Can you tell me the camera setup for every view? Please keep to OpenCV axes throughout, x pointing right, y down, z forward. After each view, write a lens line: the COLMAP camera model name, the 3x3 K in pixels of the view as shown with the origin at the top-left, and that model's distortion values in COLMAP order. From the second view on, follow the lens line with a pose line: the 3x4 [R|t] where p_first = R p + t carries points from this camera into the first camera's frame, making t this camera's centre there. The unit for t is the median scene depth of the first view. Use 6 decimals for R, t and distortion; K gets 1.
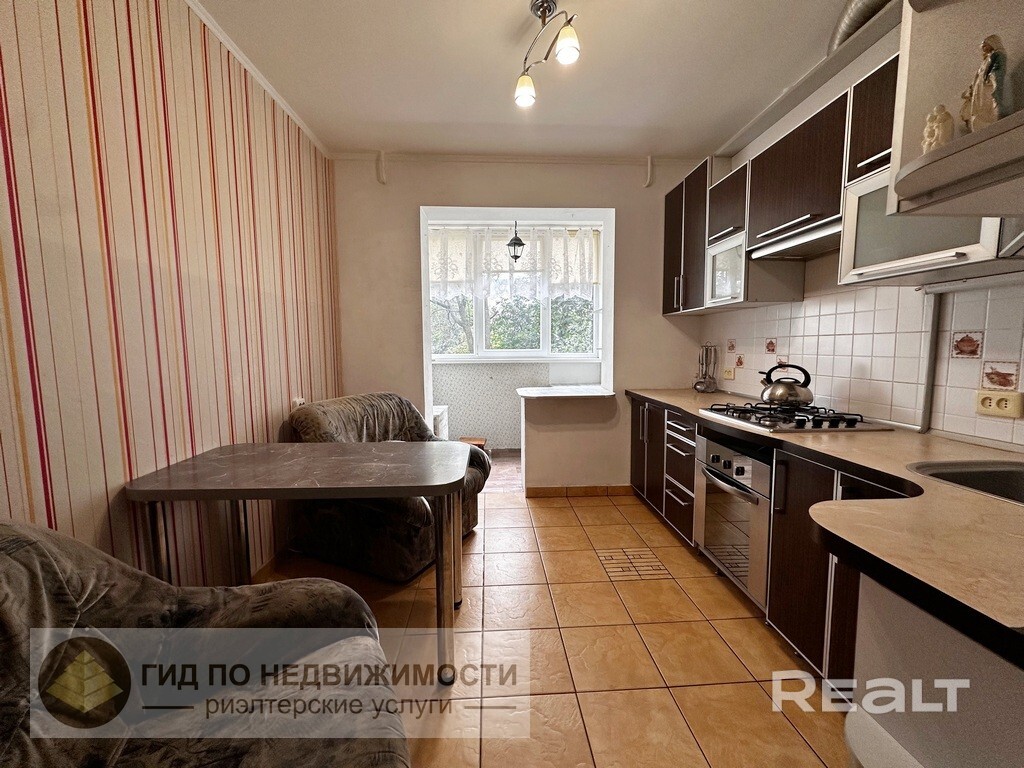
lens RADIAL K [[409.8, 0, 512.0], [0, 409.8, 383.6], [0, 0, 1]] dist [-0.002874, -0.000168]
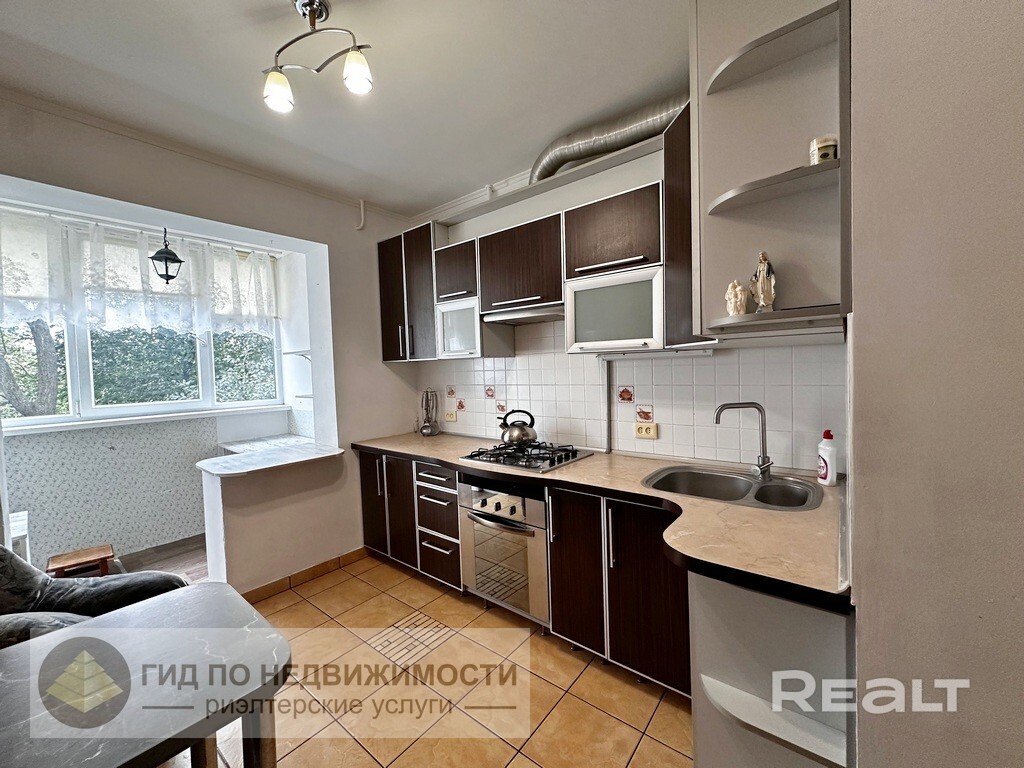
lens RADIAL K [[409.8, 0, 511.0], [0, 409.8, 383.1], [0, 0, 1]] dist [-0.002874, -0.000168]
pose [[0.669224, -0.042920, 0.741821, -0.220785], [0.093004, 0.995318, -0.026316, -0.087521], [-0.737218, 0.086604, 0.670082, 0.169996]]
